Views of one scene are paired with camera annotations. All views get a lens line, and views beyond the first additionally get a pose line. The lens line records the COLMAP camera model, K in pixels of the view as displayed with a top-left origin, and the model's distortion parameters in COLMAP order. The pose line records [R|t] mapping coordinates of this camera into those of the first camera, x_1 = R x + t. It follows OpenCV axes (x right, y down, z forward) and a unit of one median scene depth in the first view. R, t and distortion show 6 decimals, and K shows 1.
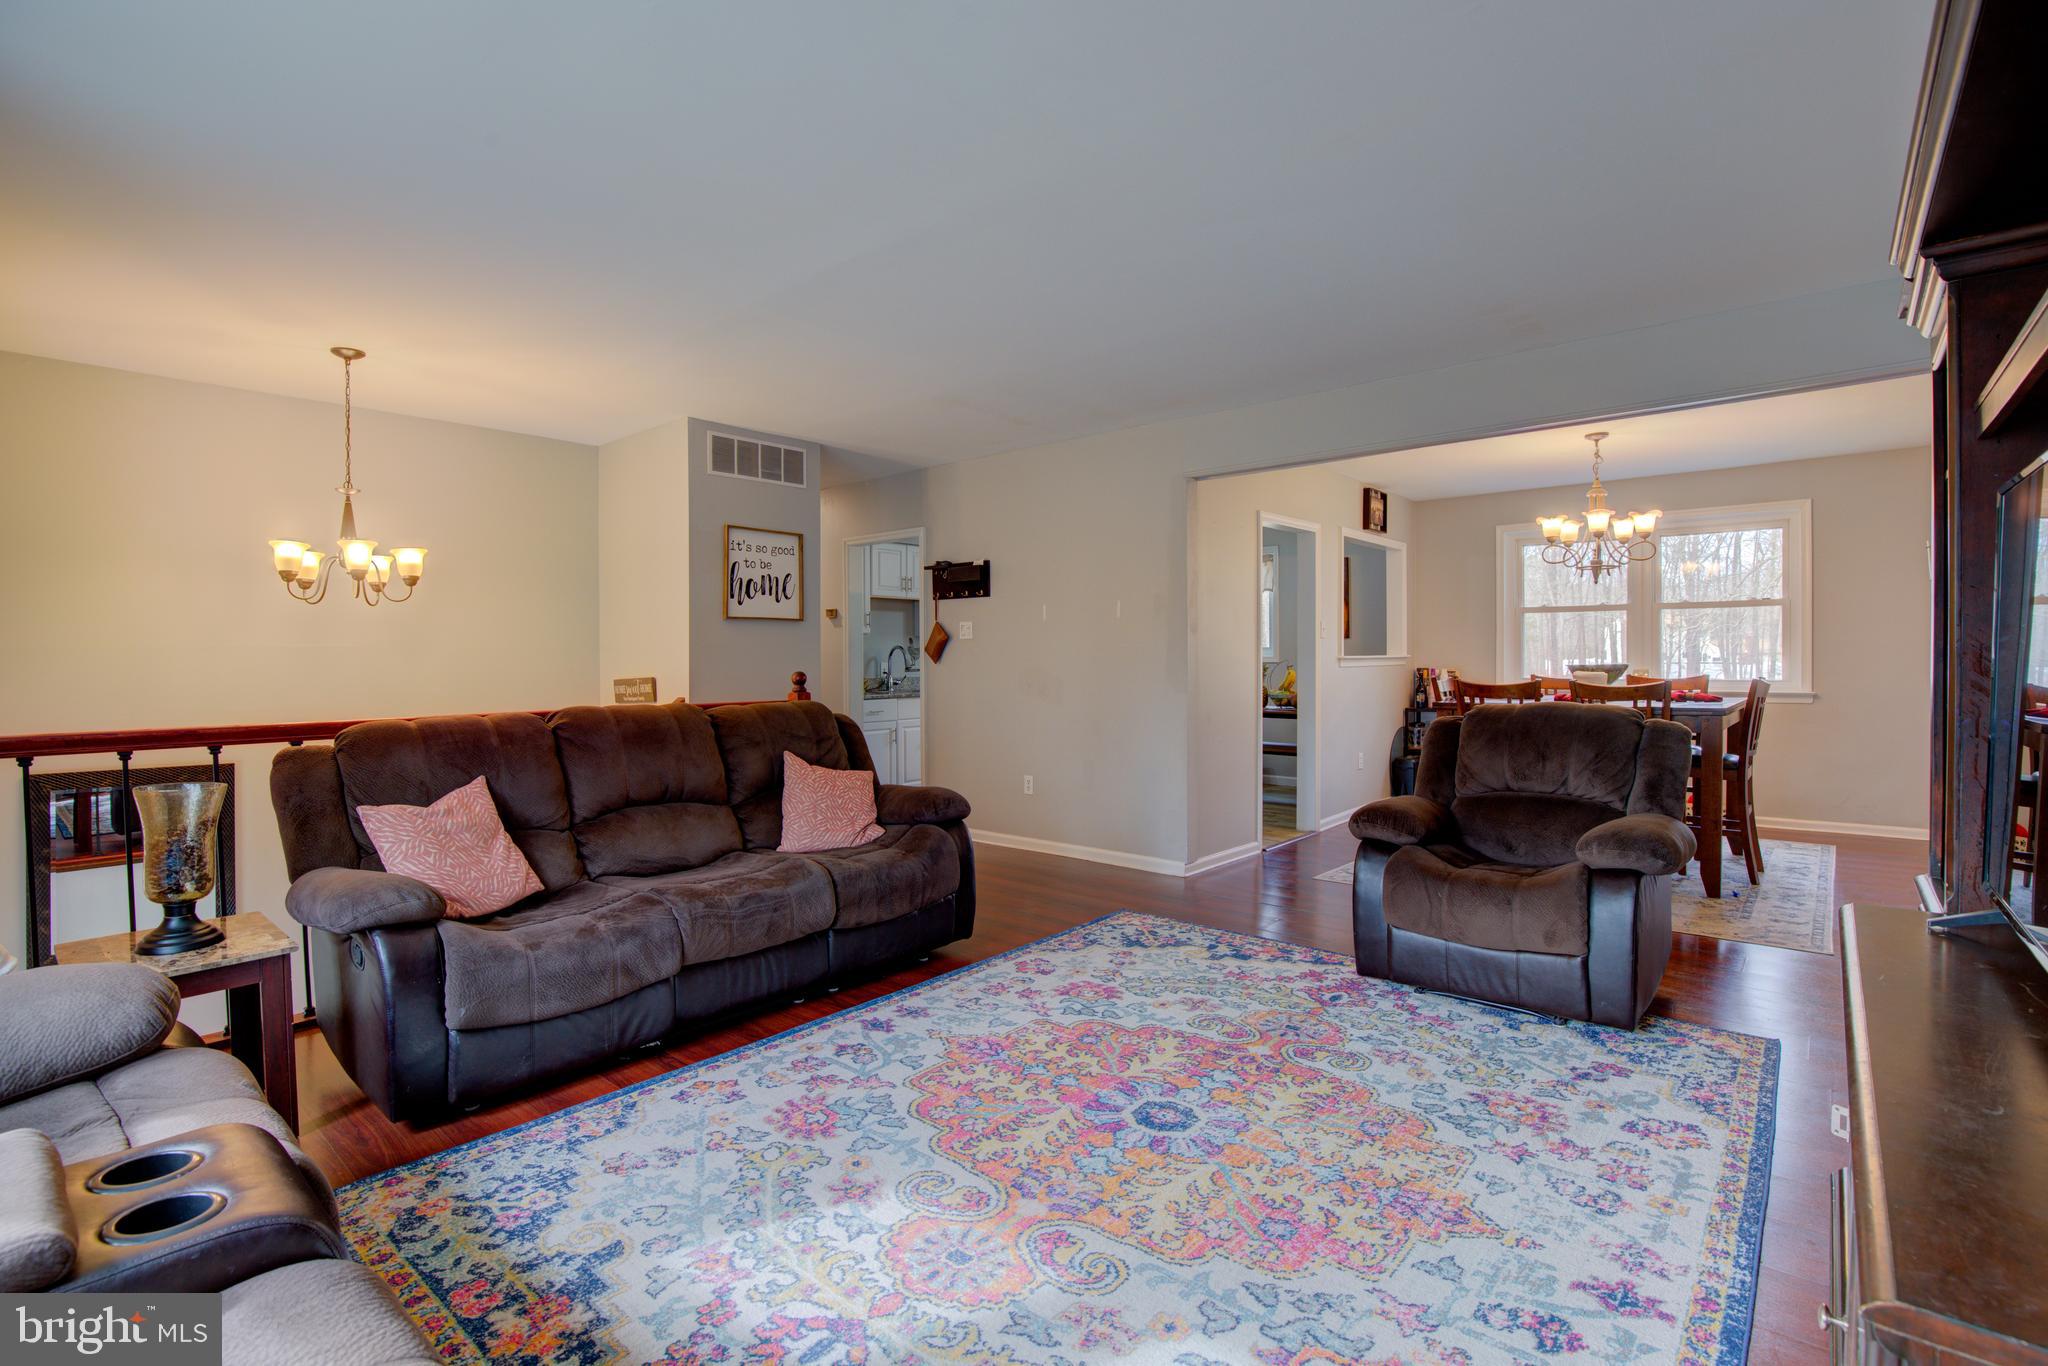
lens RADIAL K [[941.1, 0, 1028.2], [0, 941.1, 672.8], [0, 0, 1]] dist [-0.030592, 0.000171]
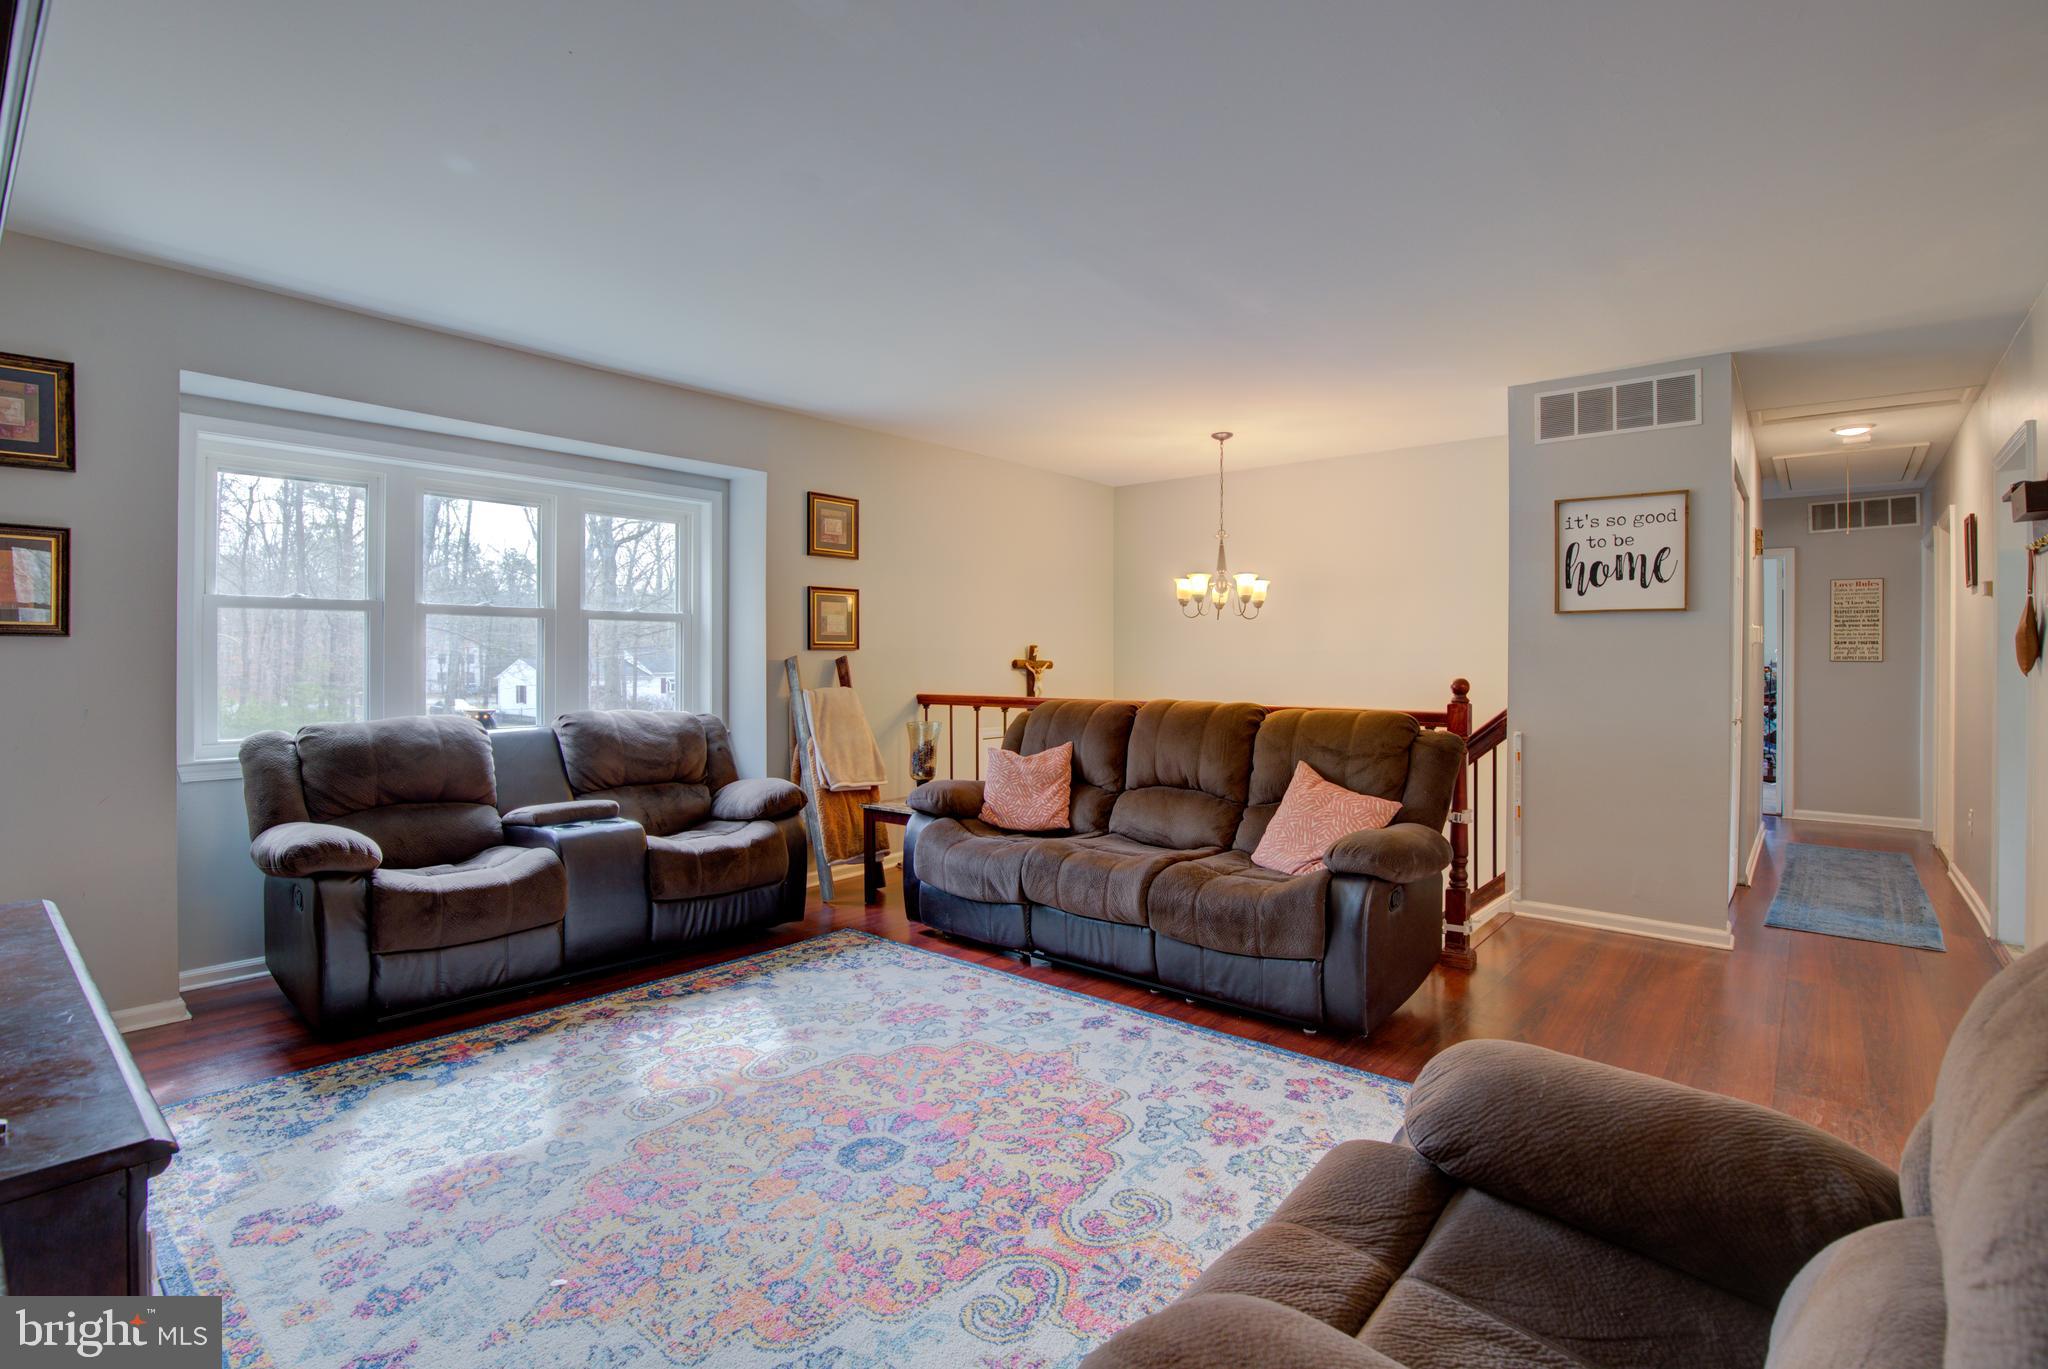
lens RADIAL K [[957.8, 0, 1031.1], [0, 957.8, 662.2], [0, 0, 1]] dist [-0.030817, 0.000954]
pose [[0.013848, 0.009029, -0.999863, 0.932802], [-0.019798, 0.999766, 0.008754, -0.024486], [0.999708, 0.019674, 0.014023, 0.969512]]
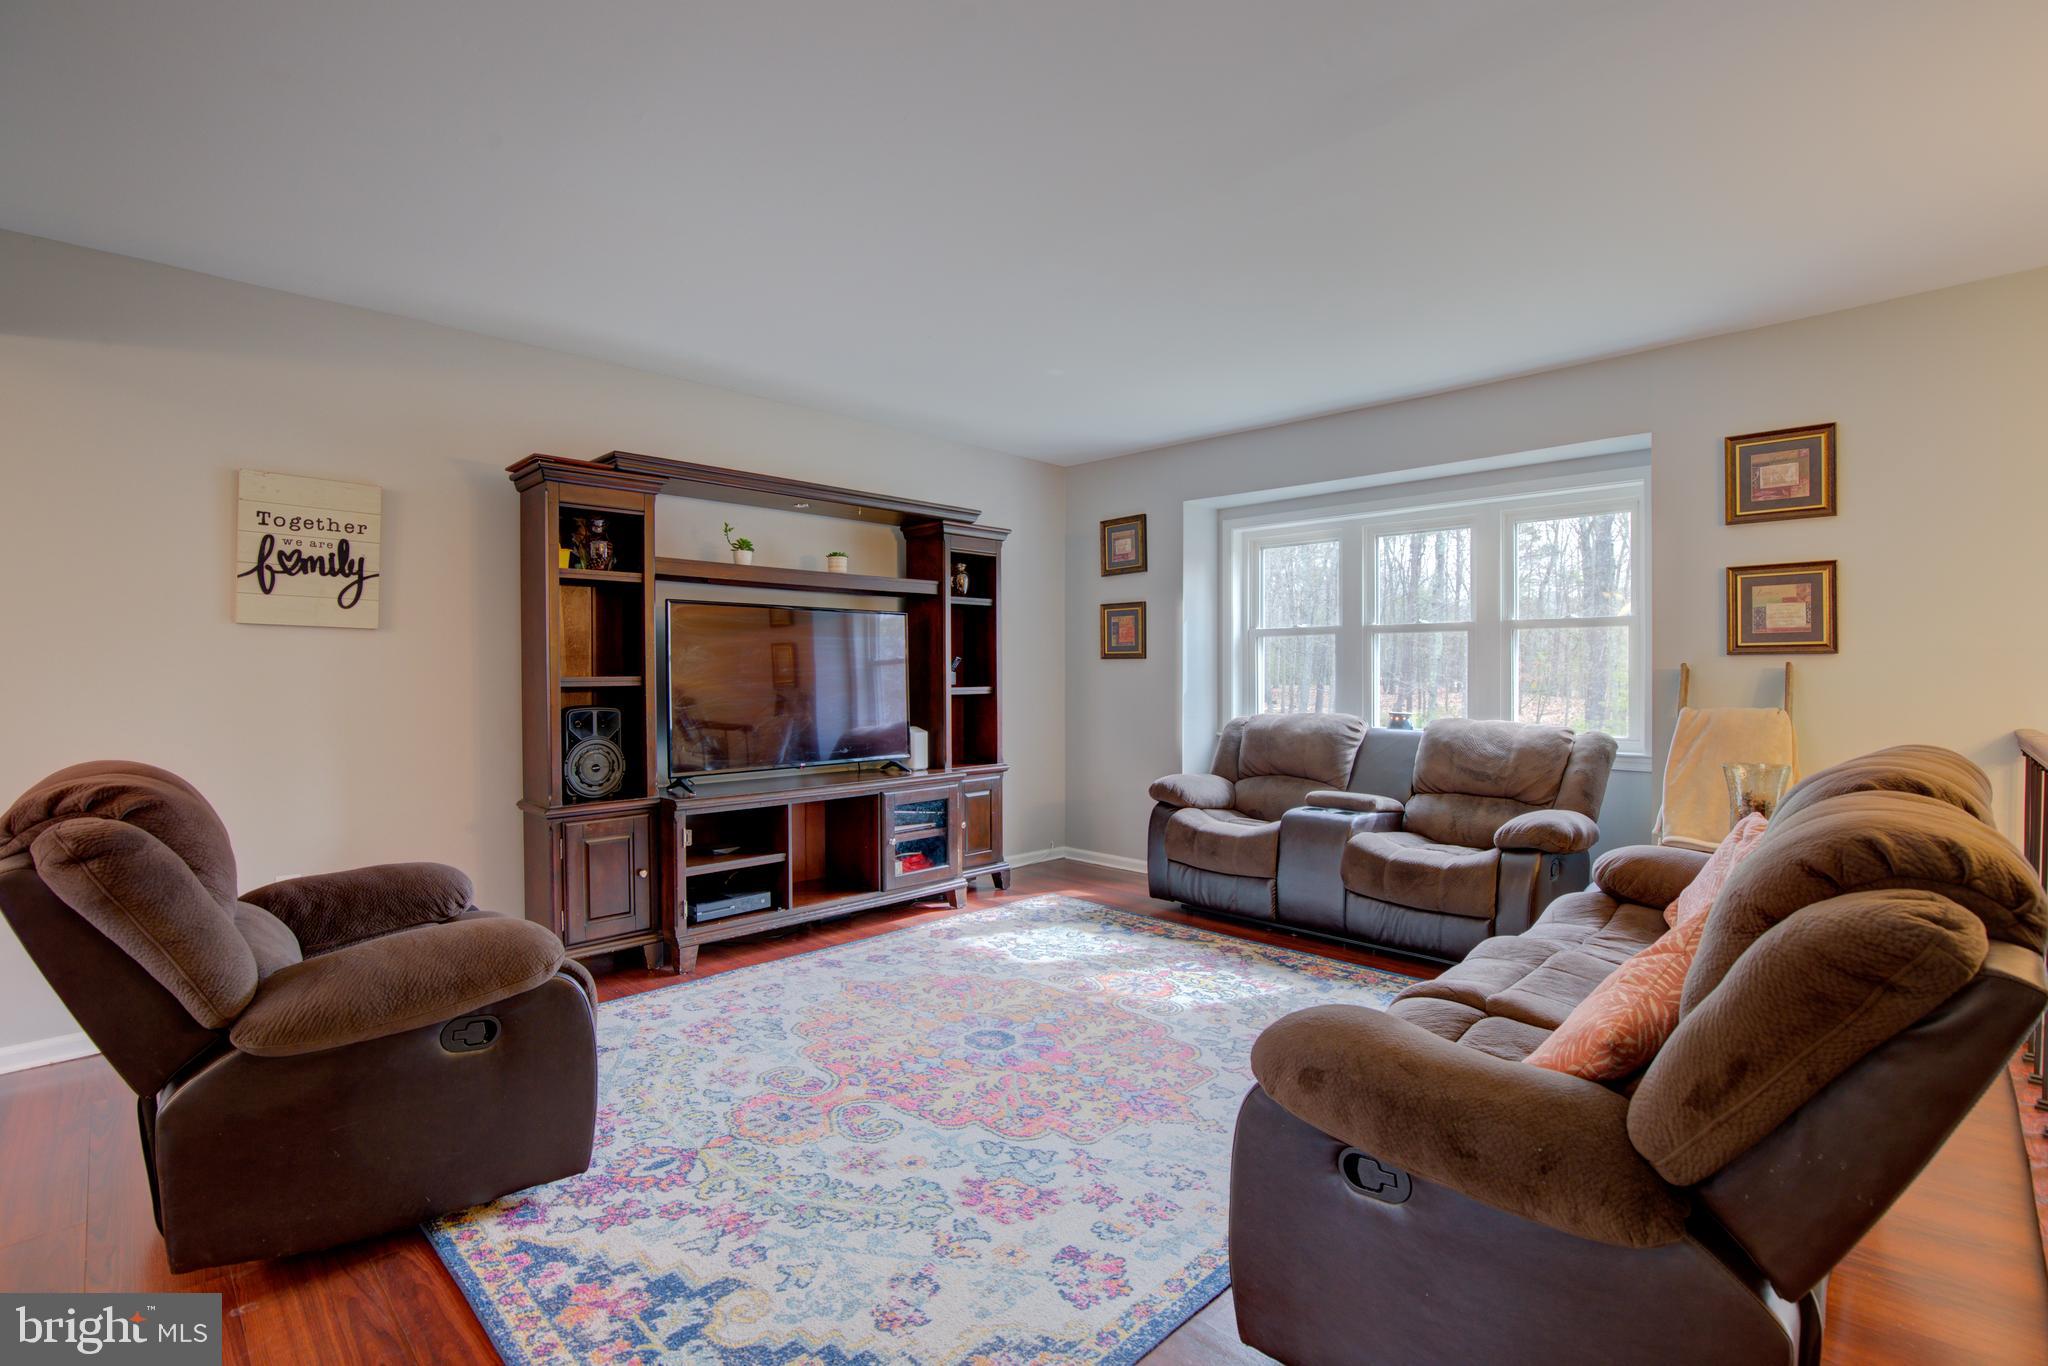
lens RADIAL K [[941.1, 0, 1028.2], [0, 941.1, 672.8], [0, 0, 1]] dist [-0.030592, 0.000171]
pose [[-0.997547, 0.008862, 0.069433, 0.003493], [0.010167, 0.999778, 0.018453, -0.033637], [-0.069254, 0.019114, -0.997416, 1.908553]]
